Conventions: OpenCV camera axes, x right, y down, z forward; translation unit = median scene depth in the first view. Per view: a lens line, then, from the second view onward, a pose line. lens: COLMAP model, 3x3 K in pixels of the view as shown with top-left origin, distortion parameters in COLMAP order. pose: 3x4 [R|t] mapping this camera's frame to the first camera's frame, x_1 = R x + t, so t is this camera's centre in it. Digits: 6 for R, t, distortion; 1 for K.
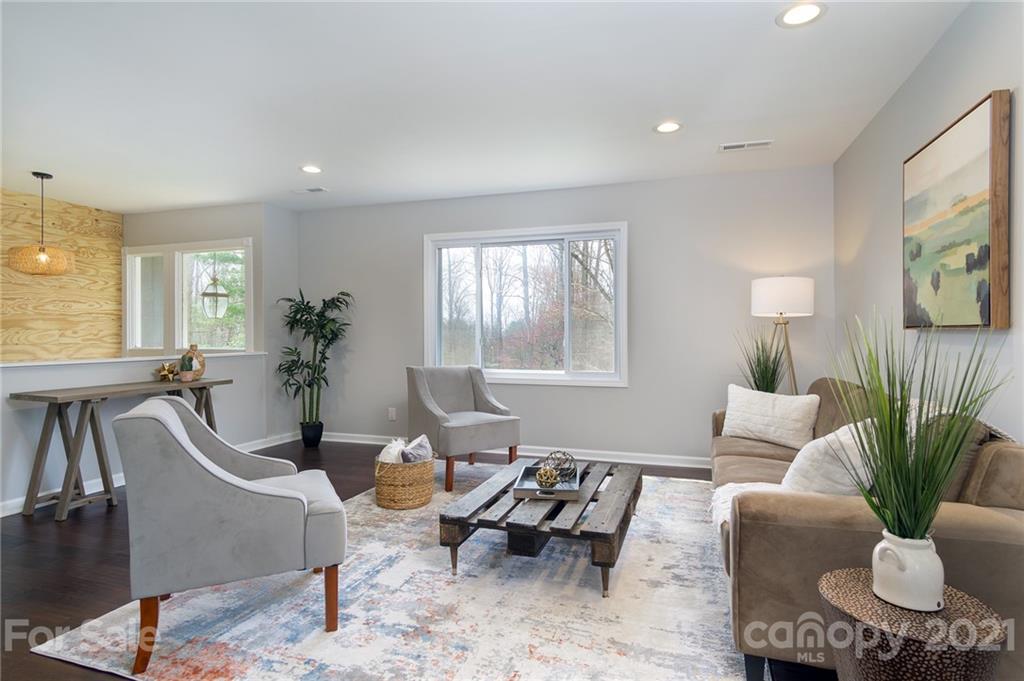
lens RADIAL K [[539.9, 0, 521.0], [0, 539.9, 338.6], [0, 0, 1]] dist [-0.000232, 0.003280]
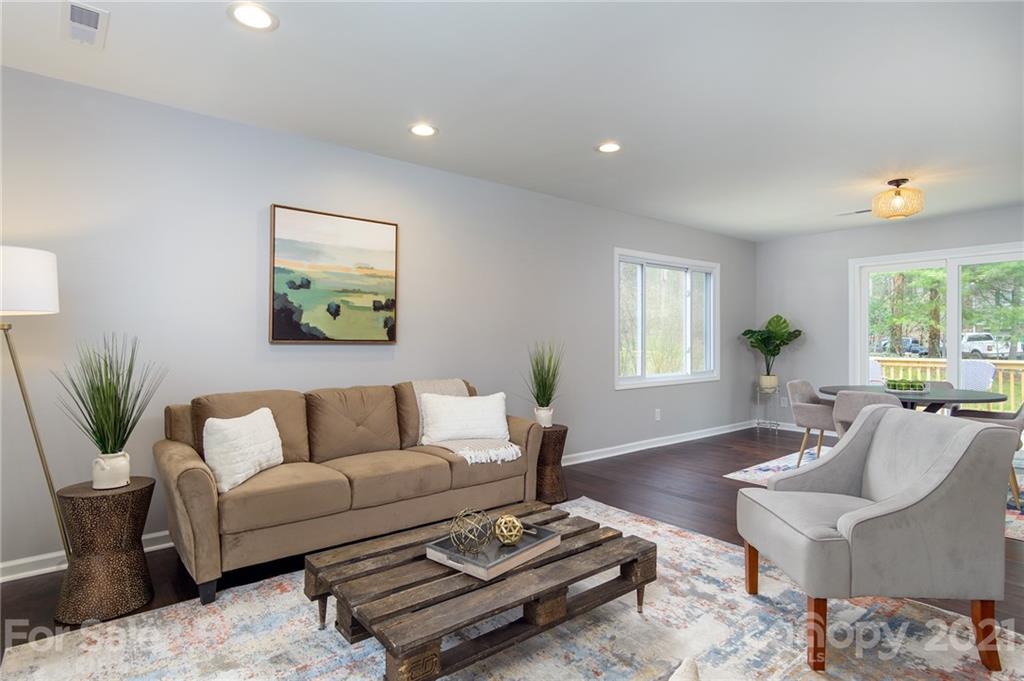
lens RADIAL K [[539.9, 0, 504.6], [0, 539.9, 344.0], [0, 0, 1]] dist [-0.000232, 0.003280]
pose [[-0.840762, -0.000543, 0.541405, -0.202380], [0.006114, 0.999926, 0.010497, -0.011207], [-0.541371, 0.012136, -0.840696, 0.908633]]
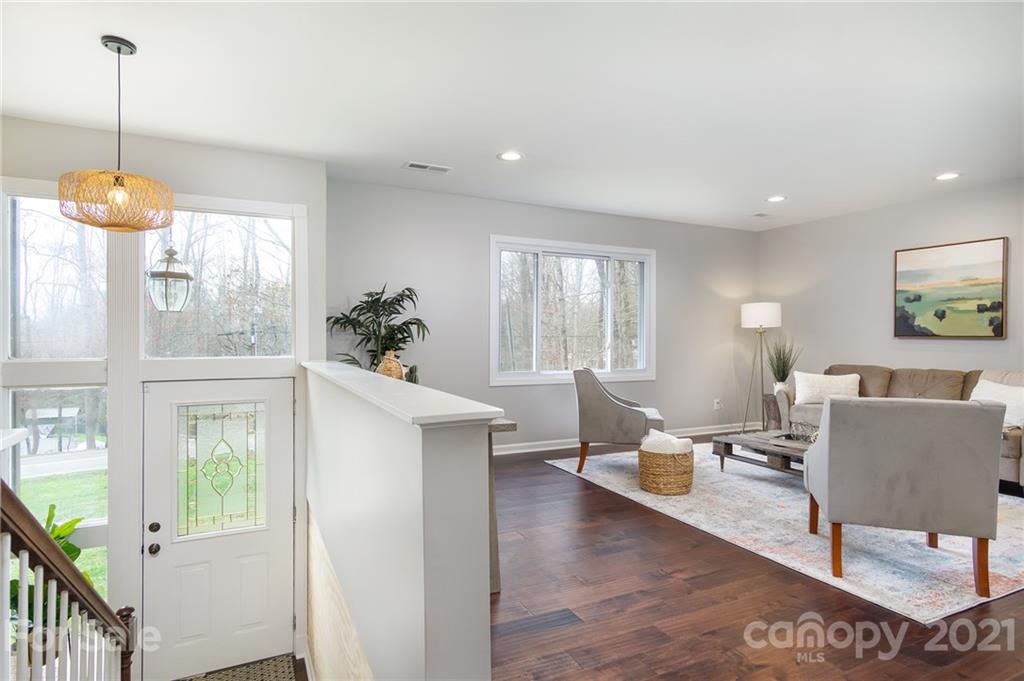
lens RADIAL K [[539.9, 0, 510.2], [0, 539.9, 339.8], [0, 0, 1]] dist [-0.000232, 0.003280]
pose [[0.721993, 0.000027, 0.691900, -0.850022], [0.000961, 0.999999, -0.001041, -0.003525], [-0.691899, 0.001417, 0.721992, 0.290407]]
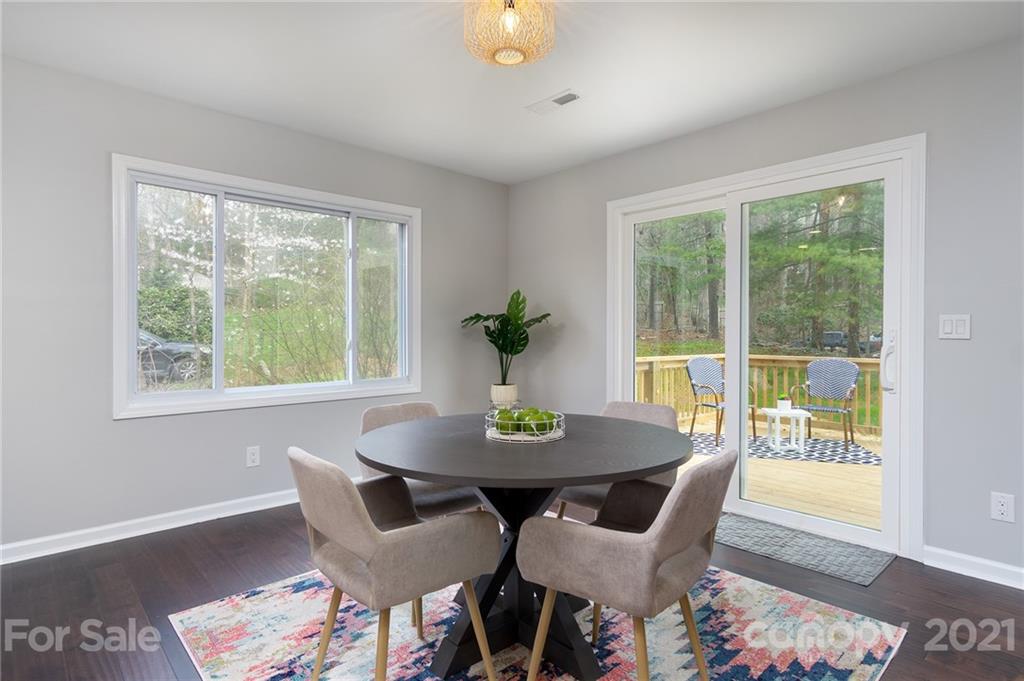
lens RADIAL K [[543.3, 0, 508.5], [0, 543.3, 335.9], [0, 0, 1]] dist [0.002613, 0.000013]
pose [[-0.866175, -0.003992, 0.499725, -0.456655], [0.002128, 0.999930, 0.011676, -0.003498], [-0.499736, 0.011176, -0.866106, 0.215490]]
